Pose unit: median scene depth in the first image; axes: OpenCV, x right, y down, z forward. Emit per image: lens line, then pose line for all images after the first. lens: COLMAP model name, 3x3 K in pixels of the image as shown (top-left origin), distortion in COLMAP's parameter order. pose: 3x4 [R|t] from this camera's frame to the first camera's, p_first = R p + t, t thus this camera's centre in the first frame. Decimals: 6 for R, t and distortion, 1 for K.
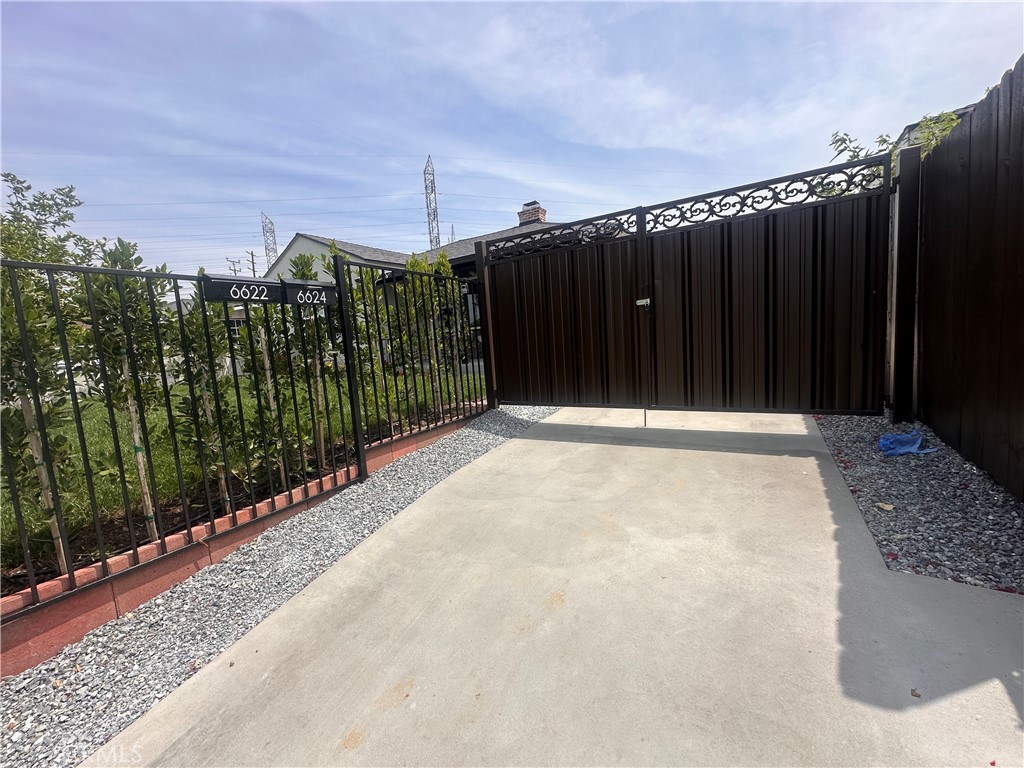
lens RADIAL K [[410.9, 0, 513.3], [0, 410.9, 381.7], [0, 0, 1]] dist [-0.001068, -0.000143]
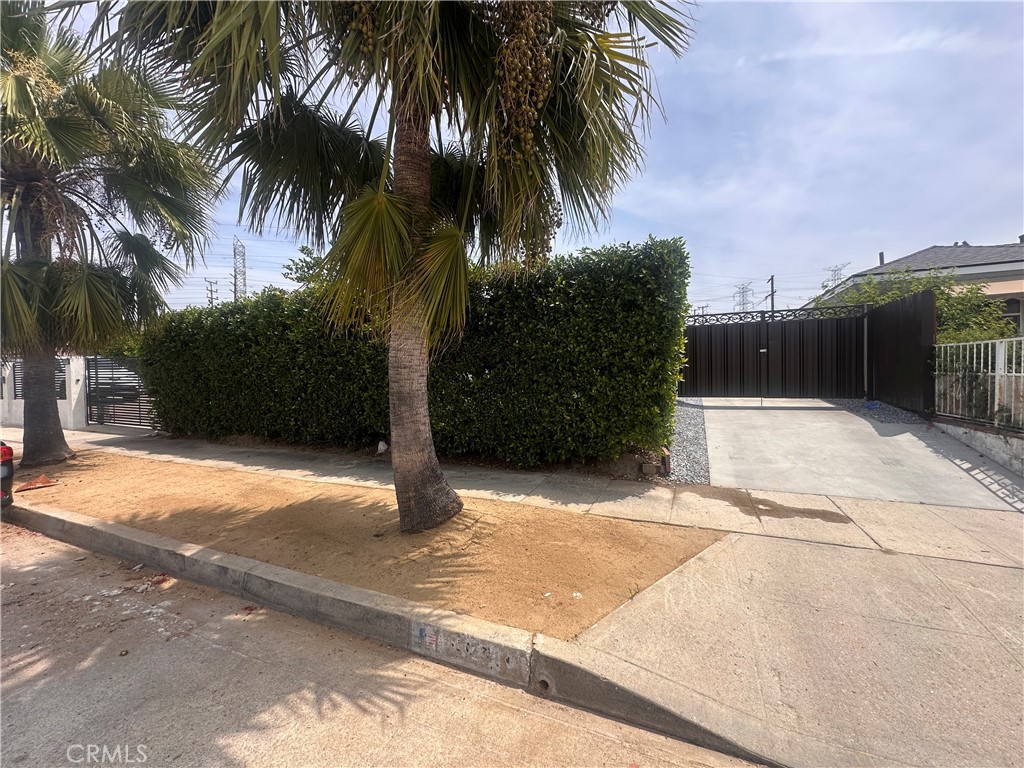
lens RADIAL K [[410.9, 0, 509.9], [0, 410.9, 386.5], [0, 0, 1]] dist [-0.001068, -0.000143]
pose [[0.991531, 0.050707, 0.119566, -1.367821], [-0.040868, 0.995682, -0.083354, 0.258055], [-0.123276, 0.077762, 0.989321, -1.098656]]
